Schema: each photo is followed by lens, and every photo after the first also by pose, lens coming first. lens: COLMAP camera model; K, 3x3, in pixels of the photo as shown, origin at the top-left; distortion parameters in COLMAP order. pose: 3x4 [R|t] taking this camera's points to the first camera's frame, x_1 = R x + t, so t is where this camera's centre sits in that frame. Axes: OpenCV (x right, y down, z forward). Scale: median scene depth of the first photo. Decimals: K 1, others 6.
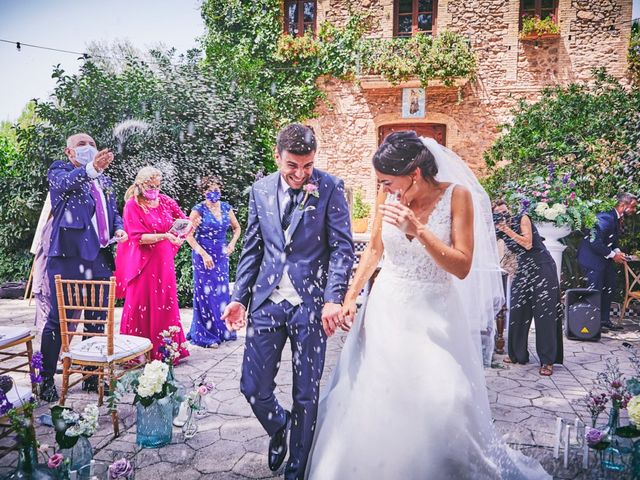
lens RADIAL K [[492.8, 0, 320.0], [0, 492.8, 240.0], [0, 0, 1]] dist [0.004671, 0.001656]
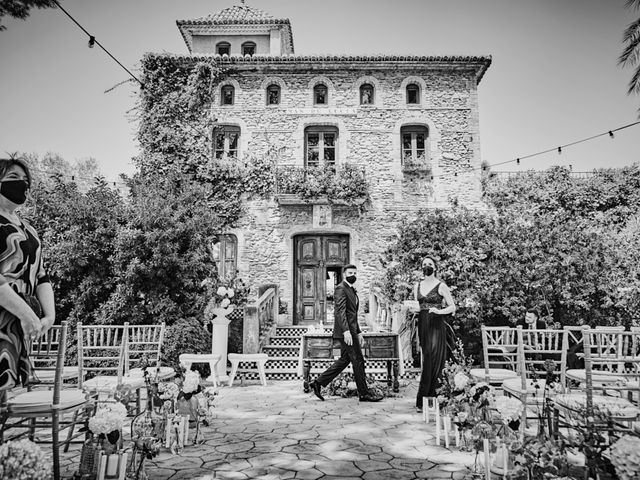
lens RADIAL K [[492.8, 0, 320.0], [0, 492.8, 240.0], [0, 0, 1]] dist [0.004671, 0.001656]
pose [[0.981970, 0.011853, 0.188663, -0.042883], [0.028818, 0.976981, -0.211372, 0.032482], [-0.186825, 0.212998, 0.959025, -0.143925]]
